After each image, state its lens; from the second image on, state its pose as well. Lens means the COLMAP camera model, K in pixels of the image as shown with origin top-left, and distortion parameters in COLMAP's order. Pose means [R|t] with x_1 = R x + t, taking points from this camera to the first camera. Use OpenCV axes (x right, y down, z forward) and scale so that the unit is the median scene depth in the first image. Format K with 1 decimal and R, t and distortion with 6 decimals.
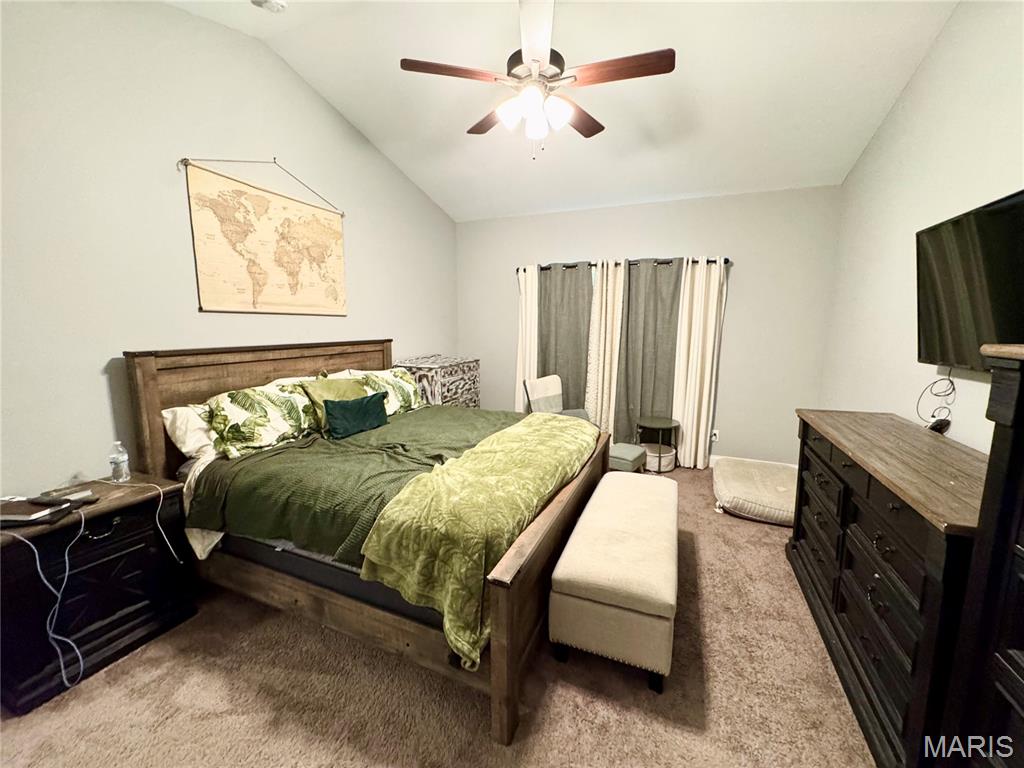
lens RADIAL K [[408.2, 0, 508.3], [0, 408.2, 385.6], [0, 0, 1]] dist [-0.002852, 0.000079]
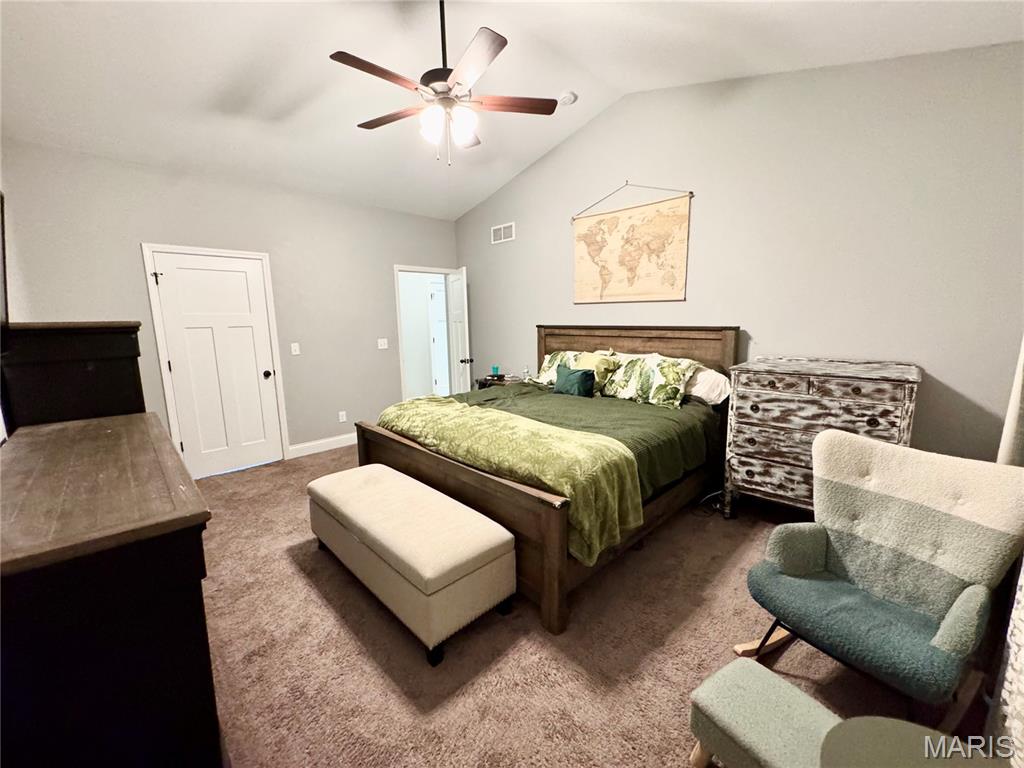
lens RADIAL K [[408.2, 0, 508.5], [0, 408.2, 380.3], [0, 0, 1]] dist [-0.002852, 0.000079]
pose [[-0.380240, 0.146866, -0.913153, 0.735101], [-0.125187, 0.970053, 0.208146, -0.146836], [0.916376, 0.193460, -0.350467, 1.074092]]
